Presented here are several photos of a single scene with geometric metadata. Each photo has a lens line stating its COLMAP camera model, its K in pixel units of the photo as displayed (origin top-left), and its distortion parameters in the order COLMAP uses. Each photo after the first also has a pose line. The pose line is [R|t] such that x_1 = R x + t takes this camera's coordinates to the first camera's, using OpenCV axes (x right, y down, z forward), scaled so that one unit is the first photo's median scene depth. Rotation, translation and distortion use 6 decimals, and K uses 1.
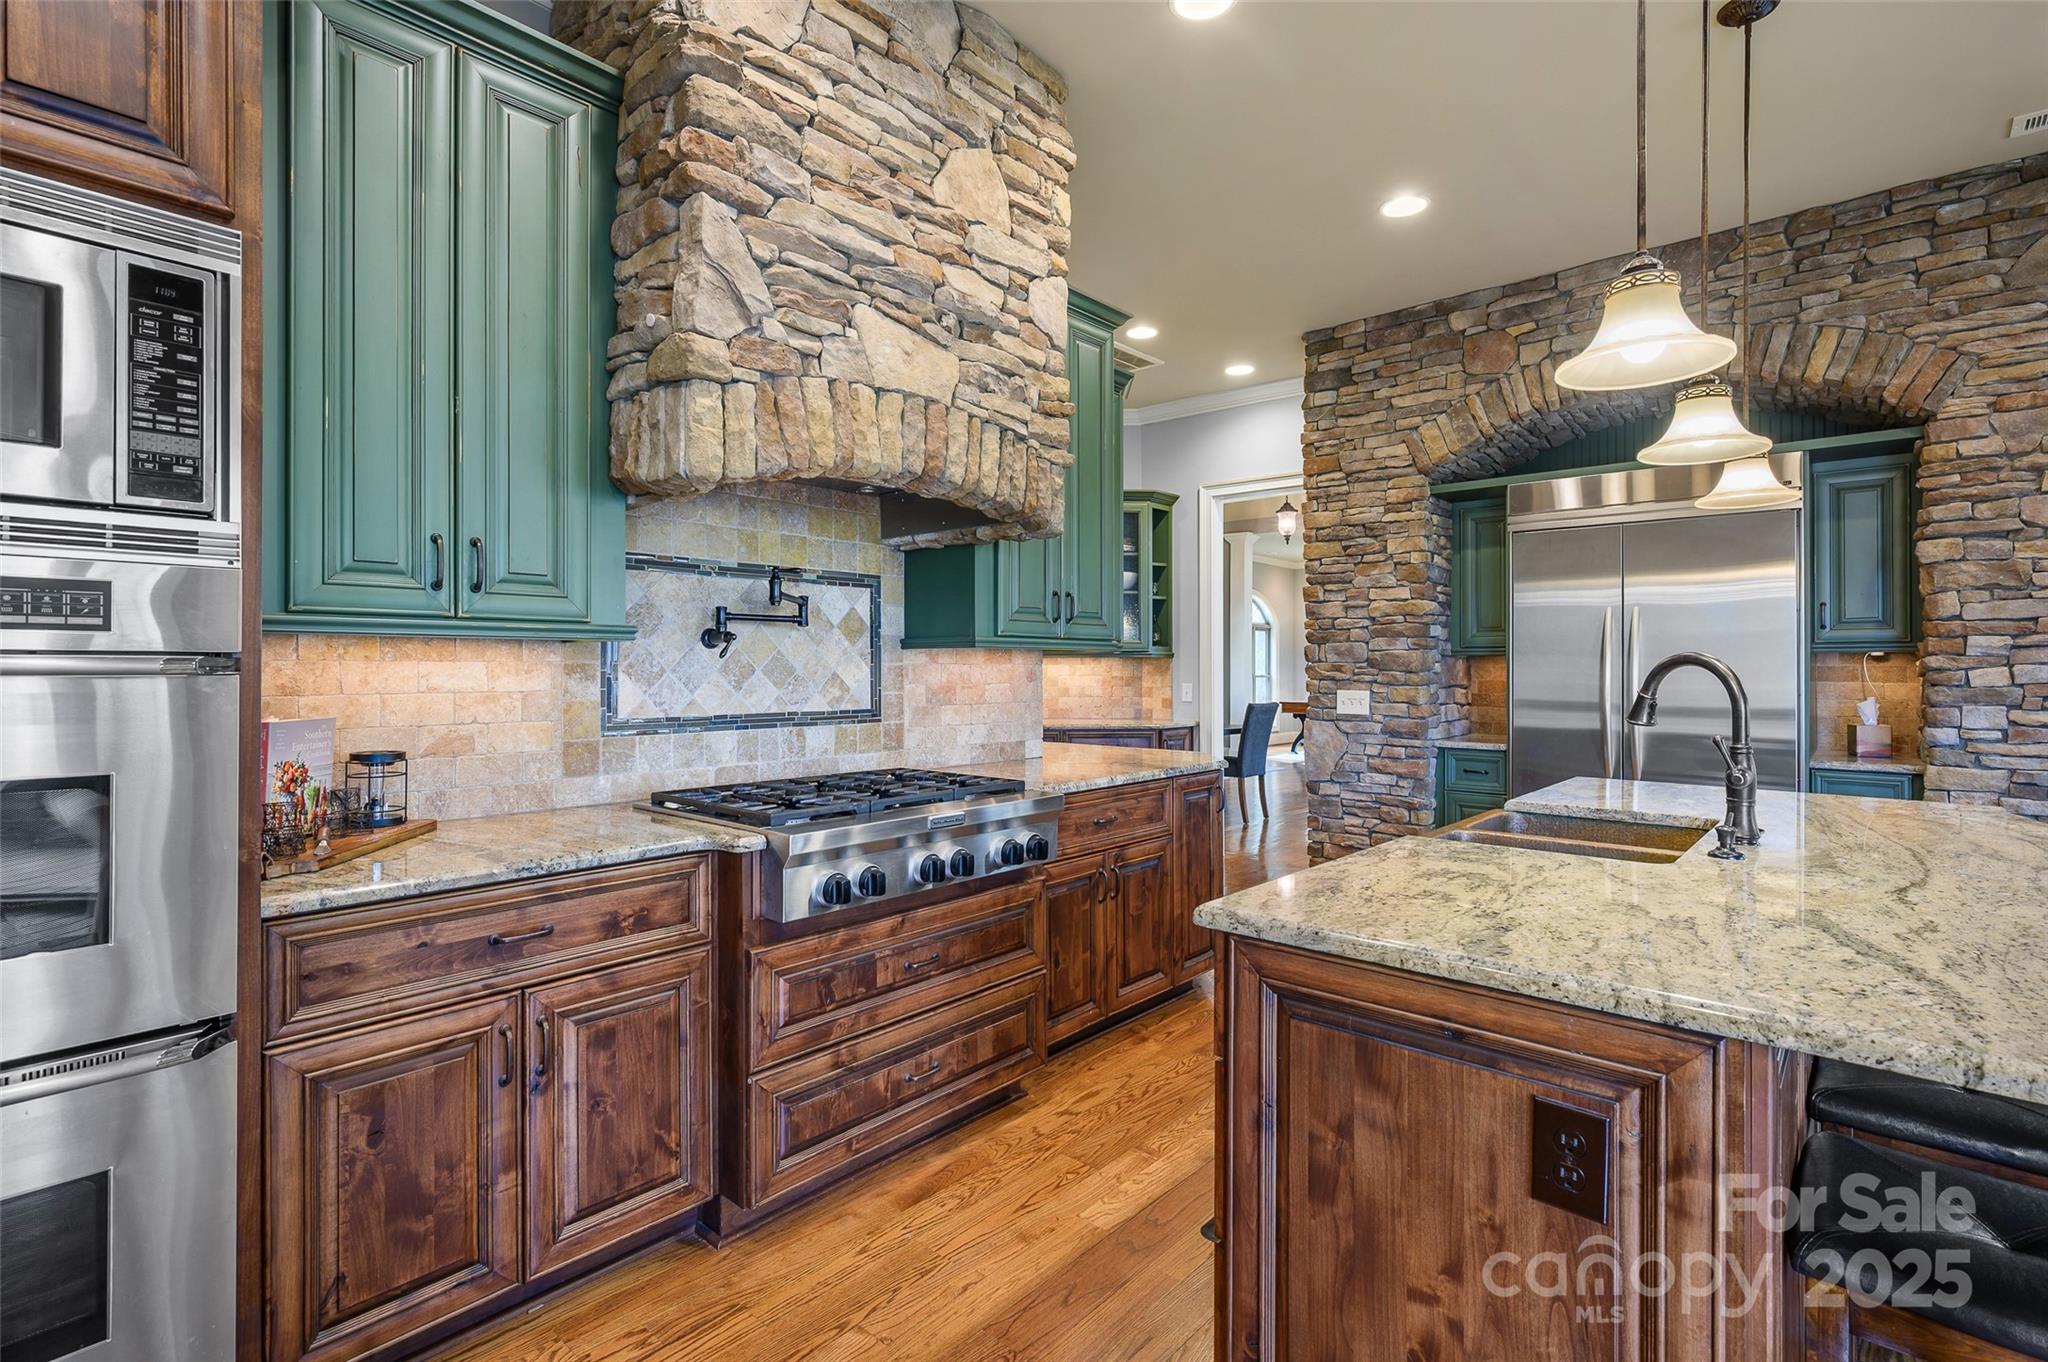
lens RADIAL K [[933.8, 0, 1024.9], [0, 933.8, 666.0], [0, 0, 1]] dist [0.001034, -0.000033]
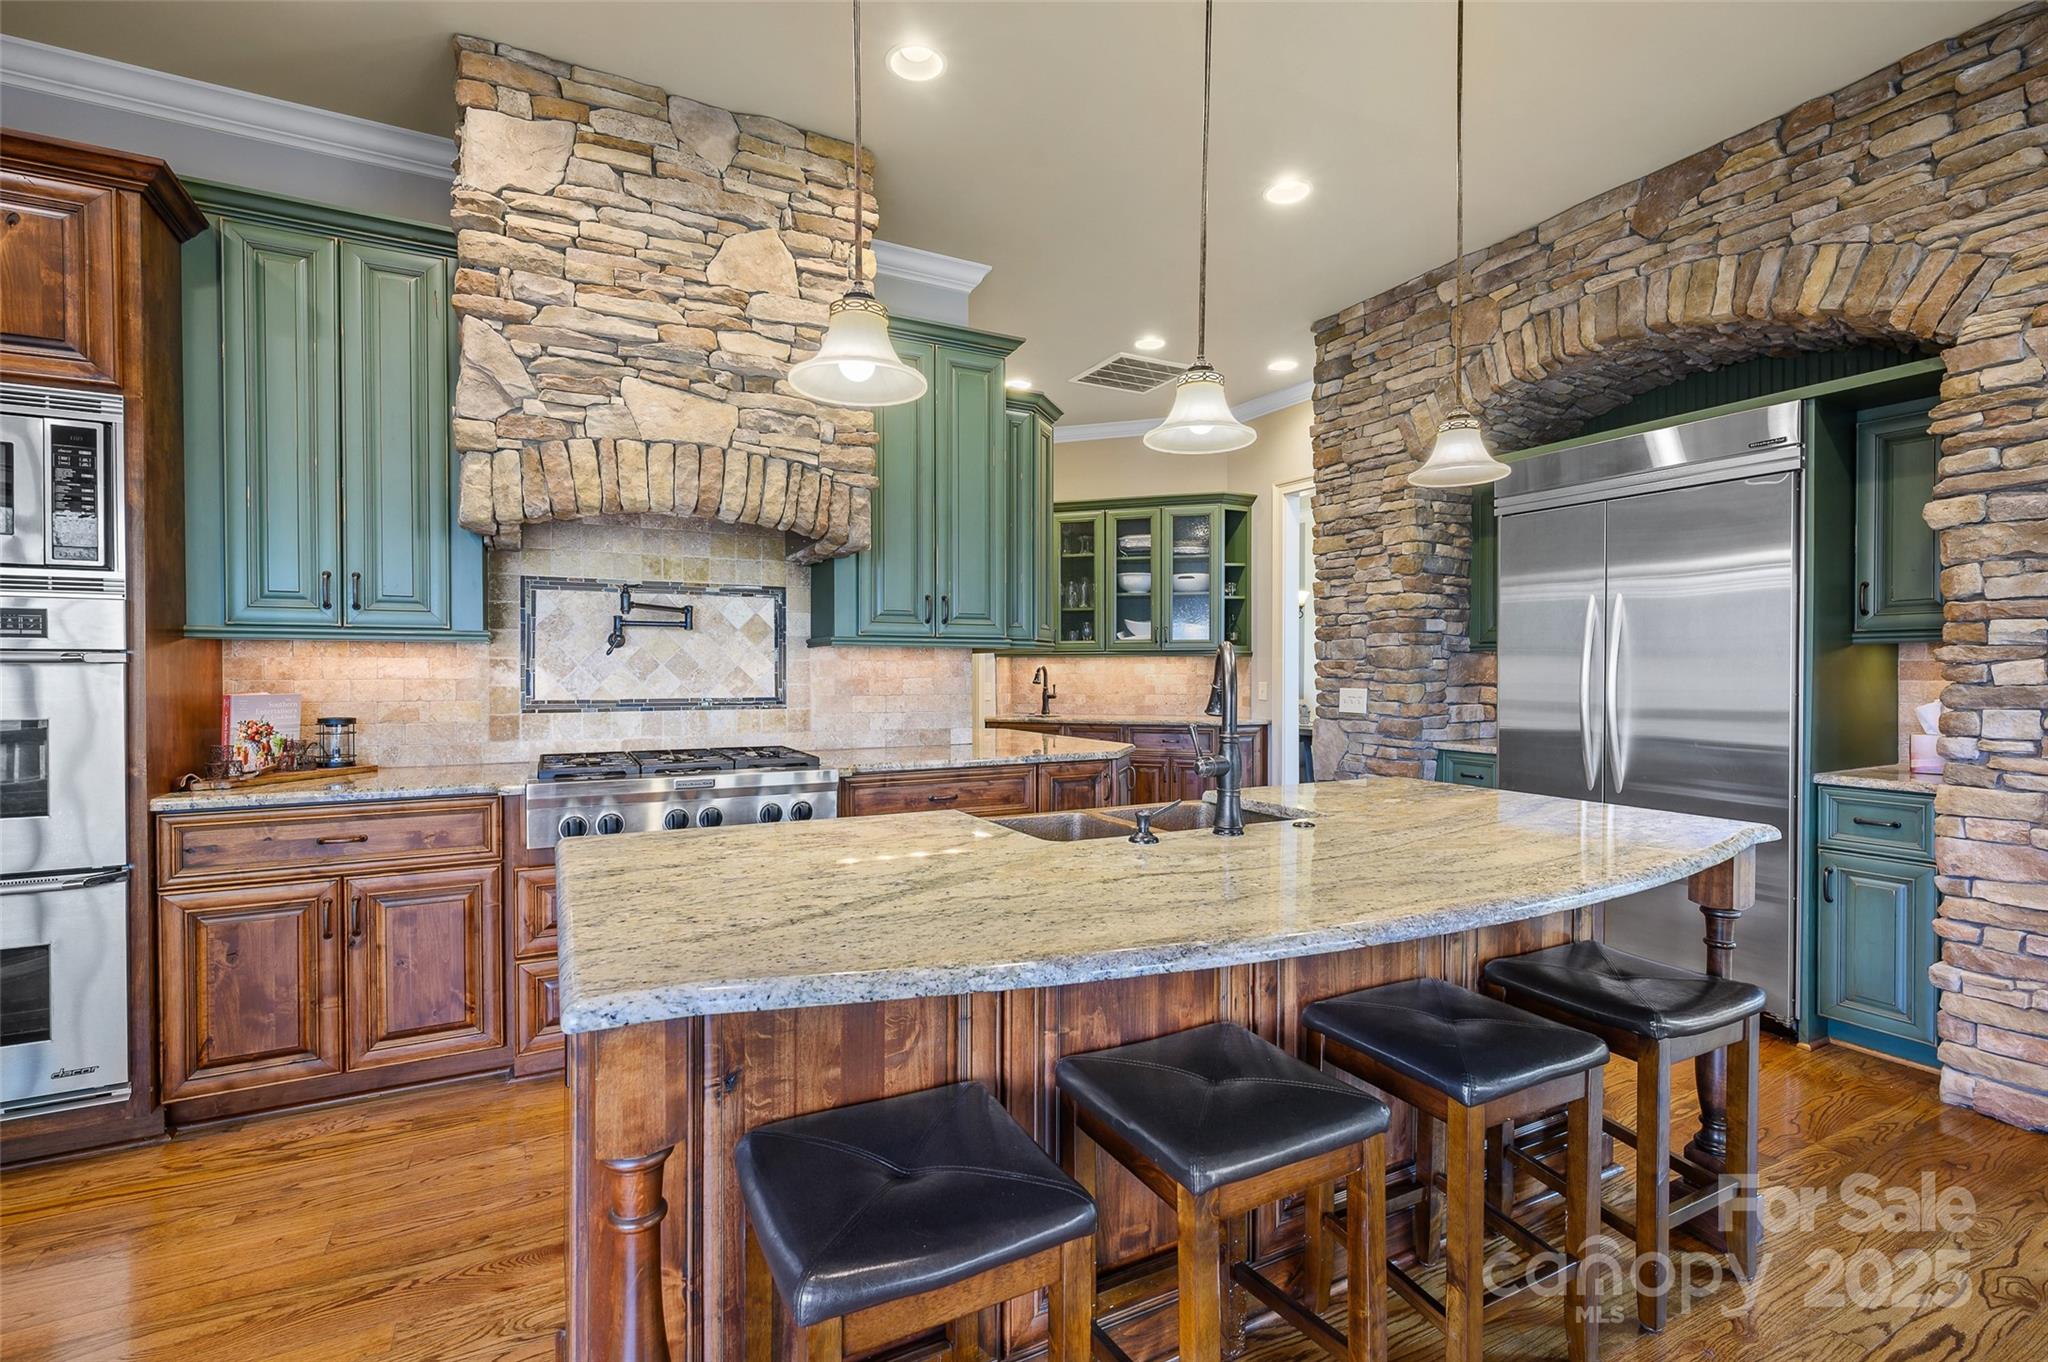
lens RADIAL K [[870.3, 0, 974.3], [0, 870.3, 680.3], [0, 0, 1]] dist [-0.000140, 0.000148]
pose [[0.939115, 0.004634, -0.343571, 0.524621], [0.000354, 0.999895, 0.014452, 0.008480], [0.343602, -0.013694, 0.939015, 0.029486]]
